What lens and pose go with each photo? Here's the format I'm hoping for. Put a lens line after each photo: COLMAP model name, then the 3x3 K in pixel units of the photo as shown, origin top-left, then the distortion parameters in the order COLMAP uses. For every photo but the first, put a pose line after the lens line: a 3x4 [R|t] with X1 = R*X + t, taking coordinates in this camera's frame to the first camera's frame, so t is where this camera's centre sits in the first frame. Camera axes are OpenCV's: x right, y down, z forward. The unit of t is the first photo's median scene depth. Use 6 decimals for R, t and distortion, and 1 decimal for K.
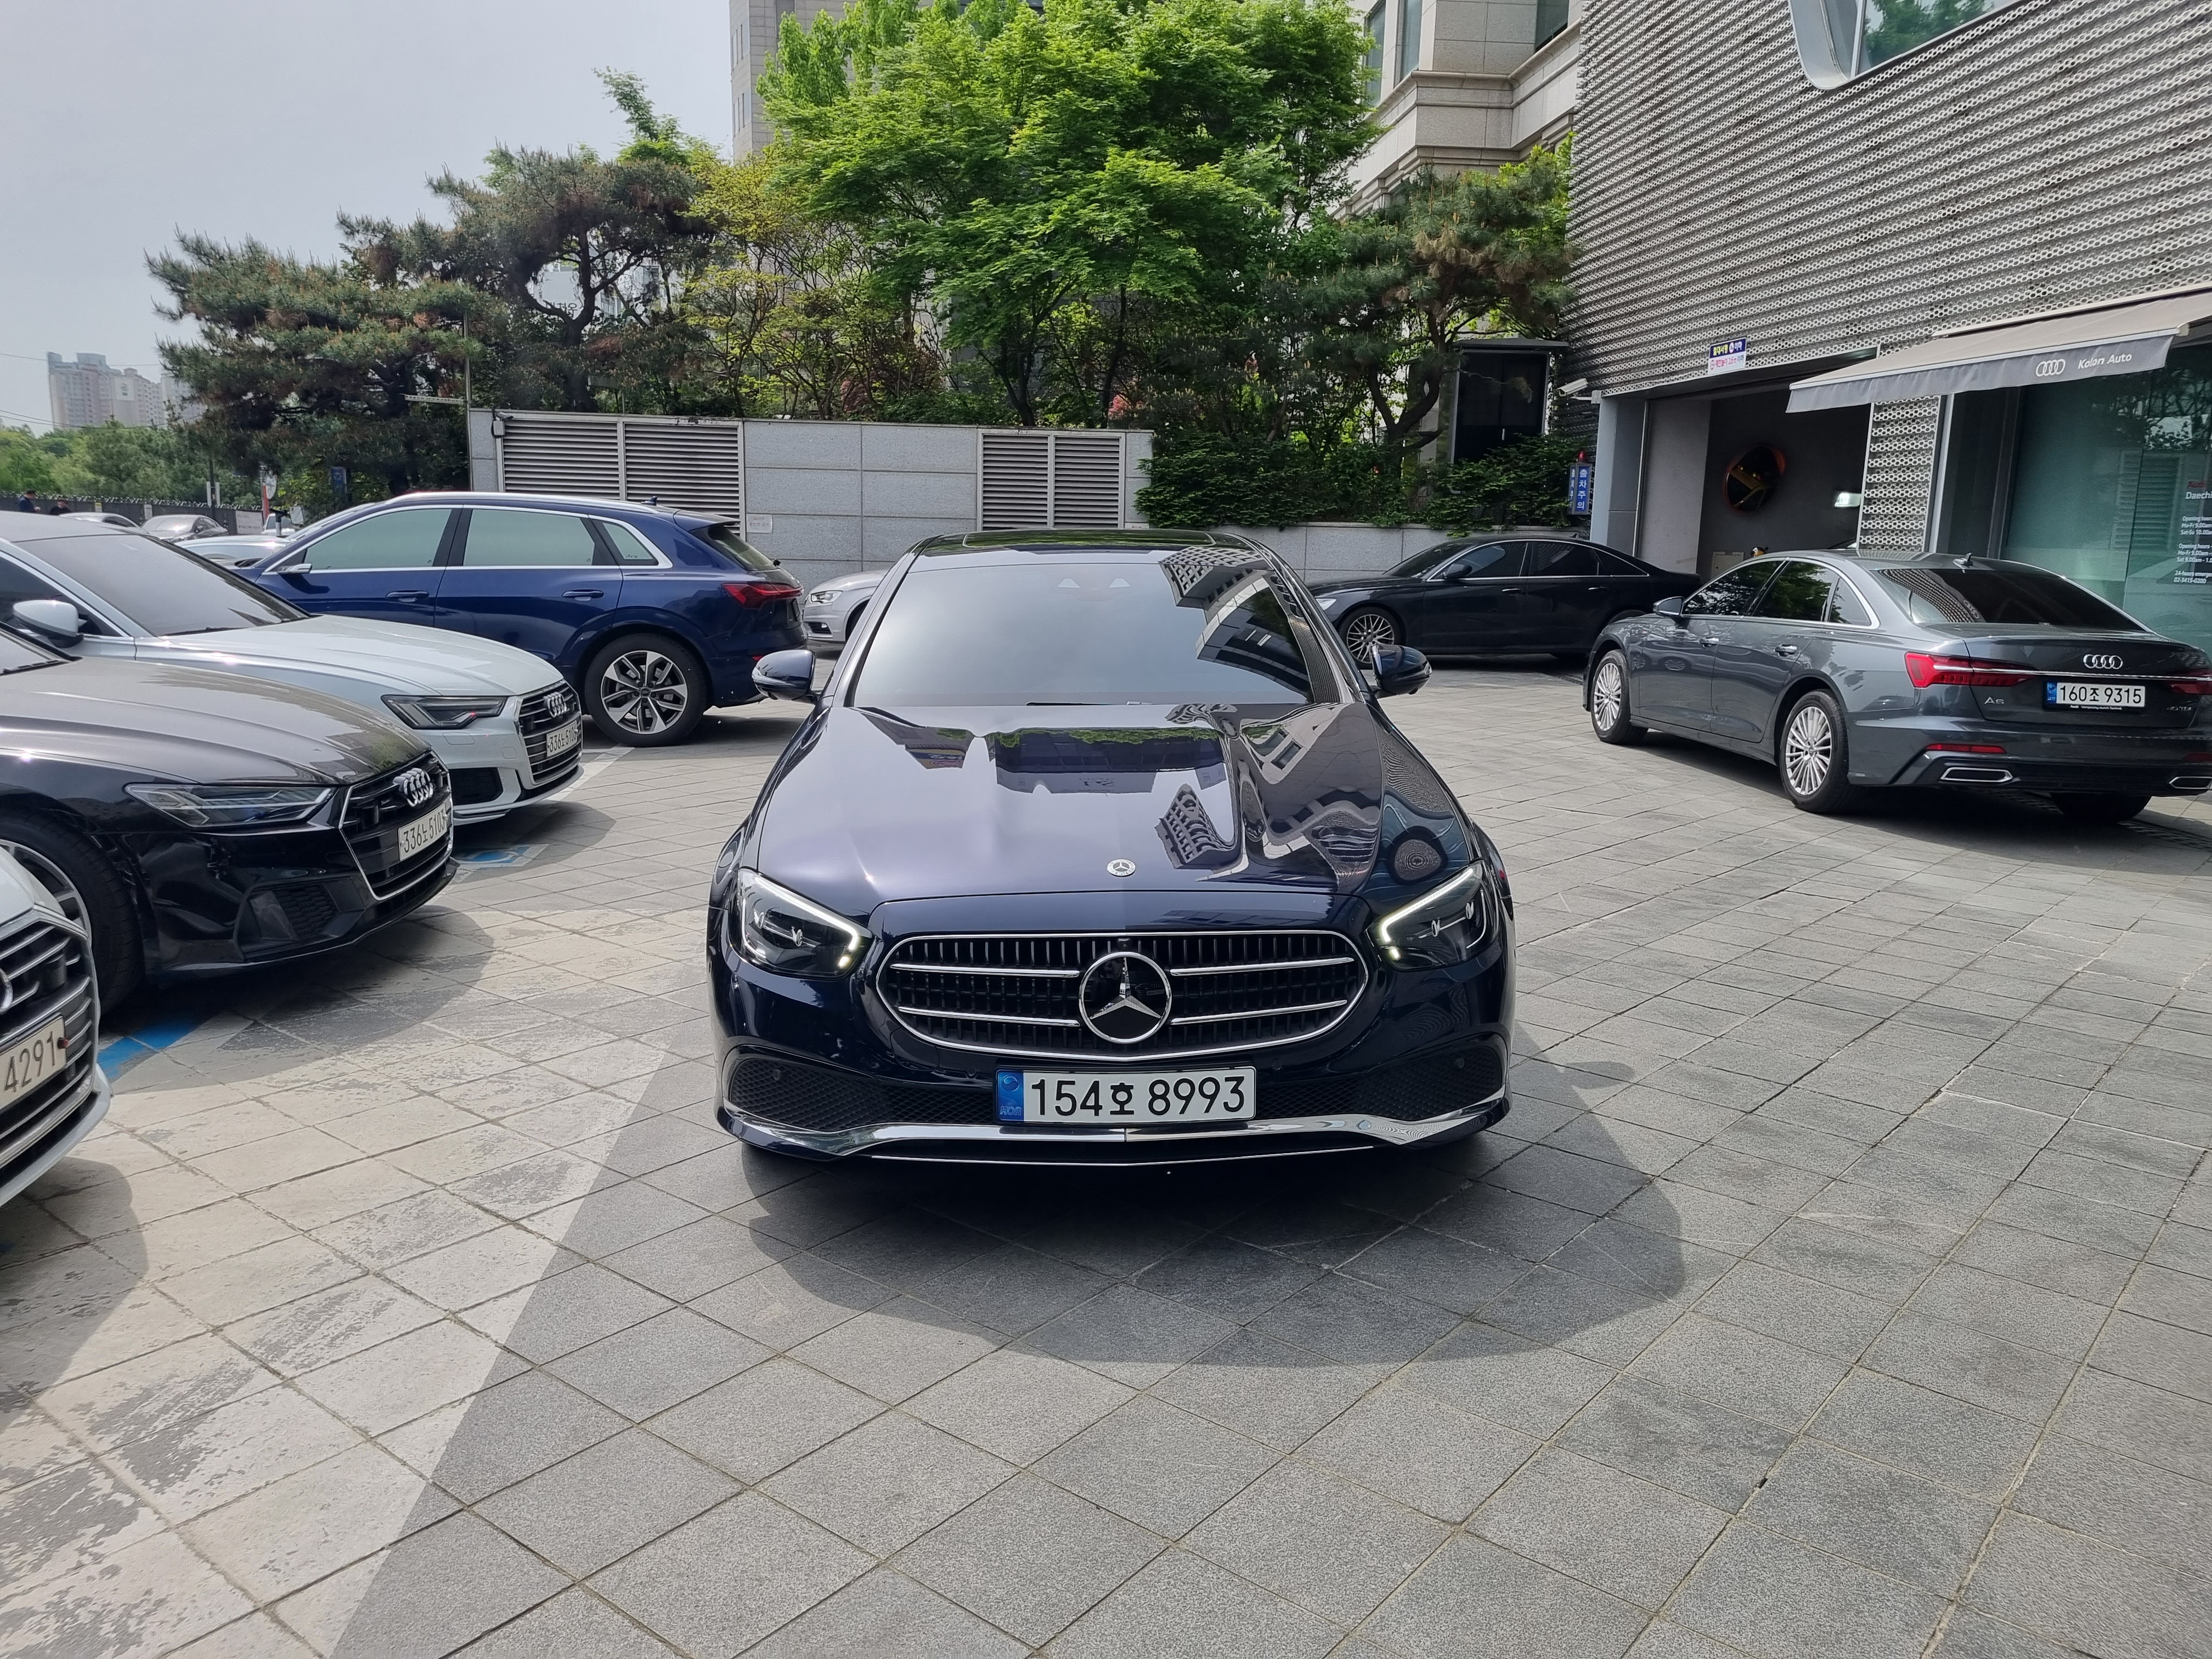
lens RADIAL K [[1637.4, 0, 1116.2], [0, 1637.4, 822.8], [0, 0, 1]] dist [0.054945, -0.050087]
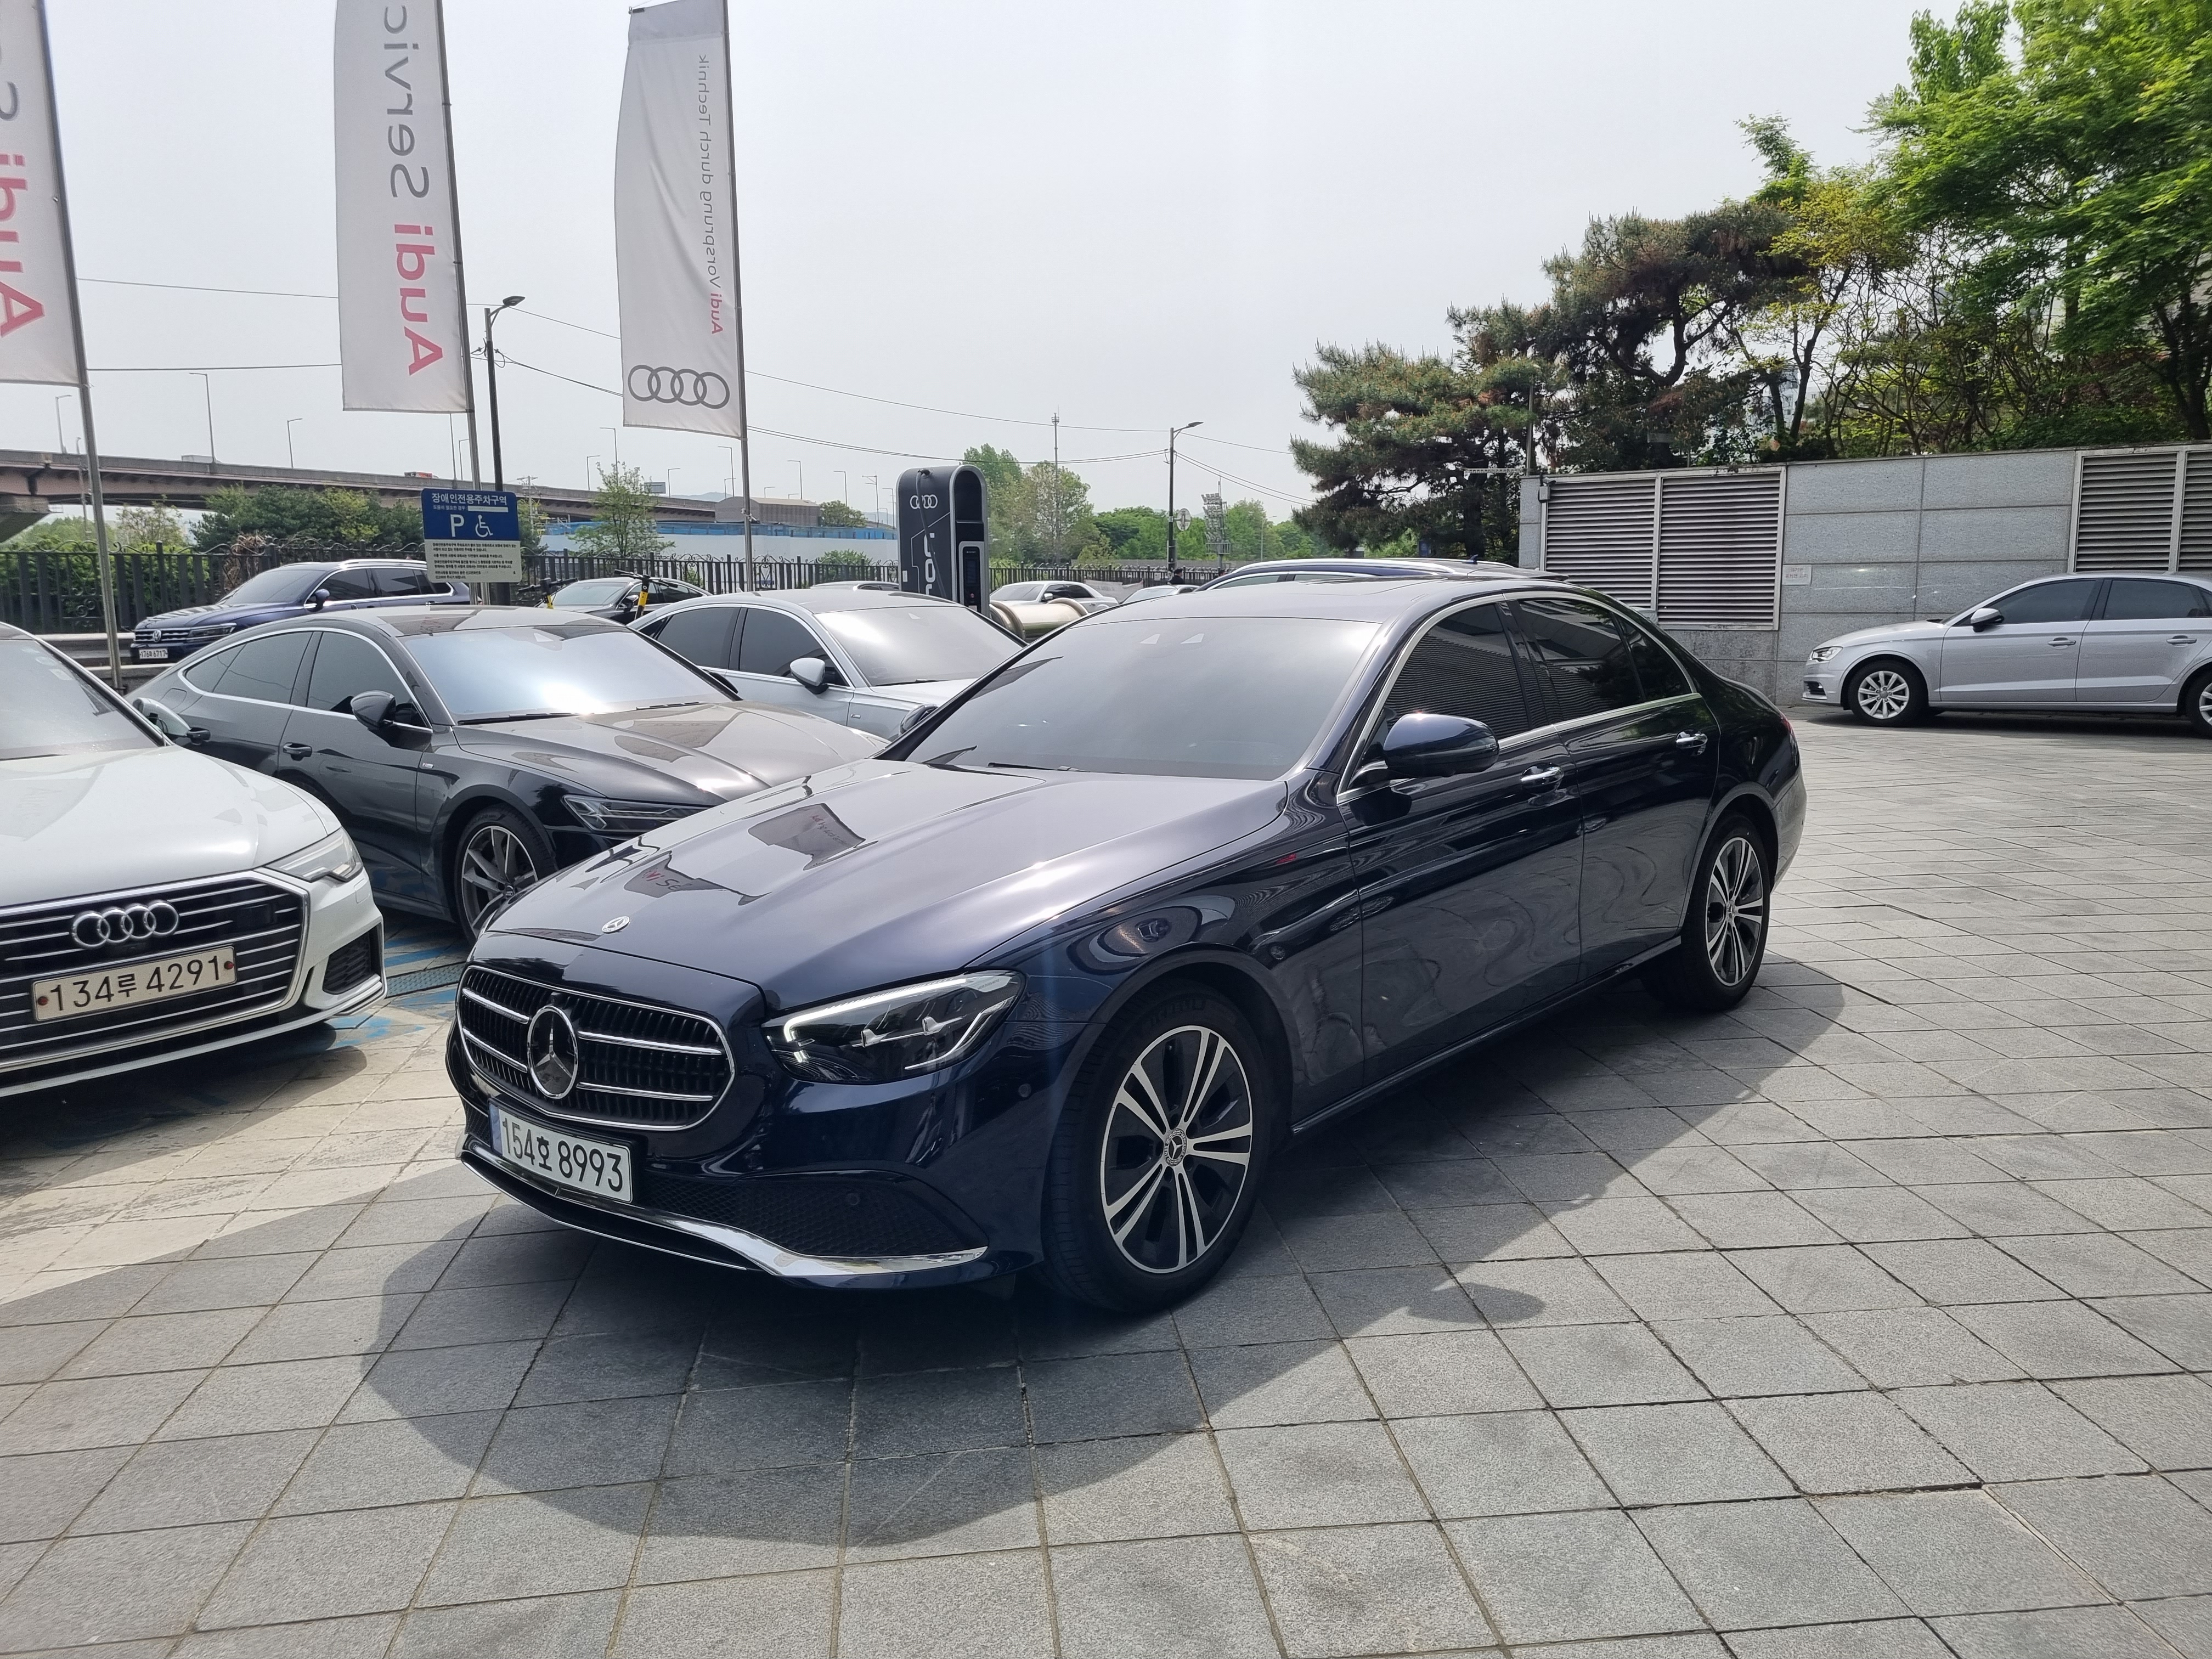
lens RADIAL K [[1637.4, 0, 1116.2], [0, 1637.4, 822.8], [0, 0, 1]] dist [0.054945, -0.050087]
pose [[0.737321, 0.069970, -0.671909, 0.136993], [-0.093336, 0.995634, 0.001260, -0.009763], [0.669063, 0.061784, 0.740633, 0.070804]]
